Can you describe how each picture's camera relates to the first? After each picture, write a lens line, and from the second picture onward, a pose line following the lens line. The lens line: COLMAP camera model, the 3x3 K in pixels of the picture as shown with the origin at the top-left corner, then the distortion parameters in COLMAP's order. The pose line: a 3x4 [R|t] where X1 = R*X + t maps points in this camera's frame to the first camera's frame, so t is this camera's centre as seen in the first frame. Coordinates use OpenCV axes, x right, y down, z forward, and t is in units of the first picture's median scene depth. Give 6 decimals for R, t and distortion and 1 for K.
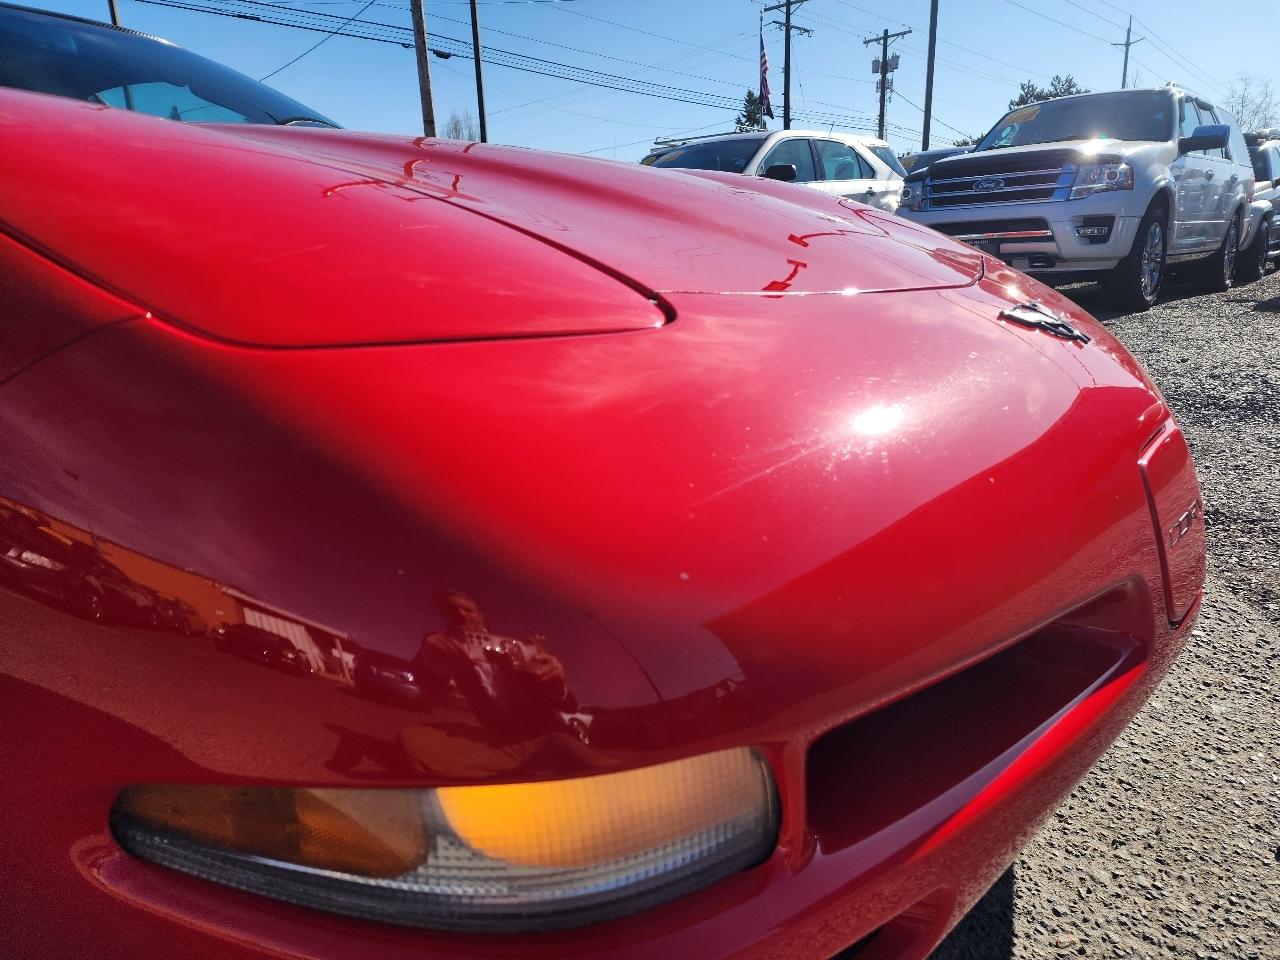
lens RADIAL K [[851.8, 0, 633.0], [0, 851.8, 503.9], [0, 0, 1]] dist [0.072747, -0.060504]
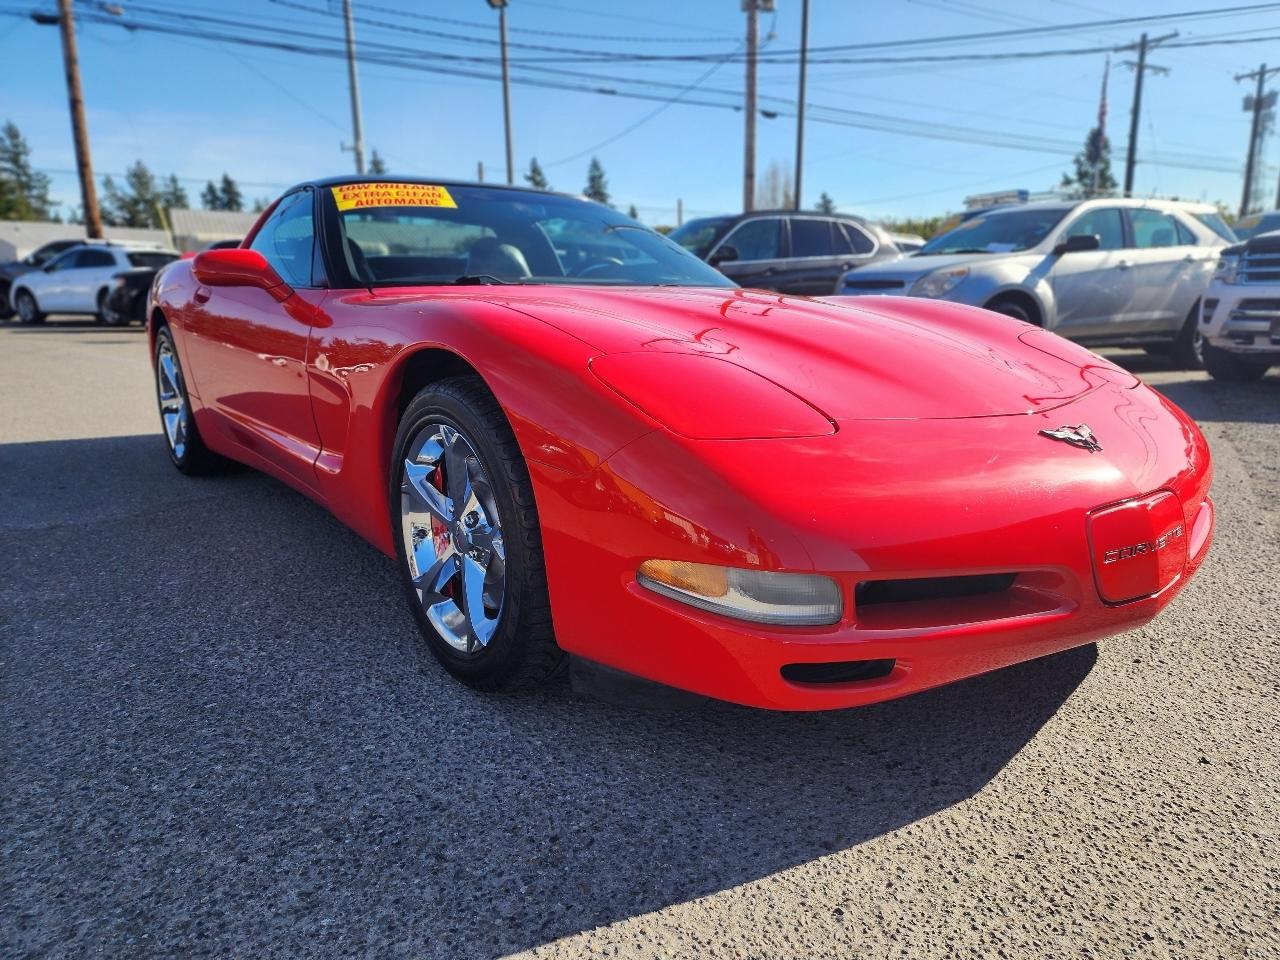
lens RADIAL K [[851.8, 0, 633.0], [0, 851.8, 503.9], [0, 0, 1]] dist [0.072747, -0.060504]
pose [[0.943582, 0.106117, -0.313675, 0.020151], [-0.118638, 0.992715, -0.021044, 0.008429], [0.309156, 0.057070, 0.949297, -0.109522]]
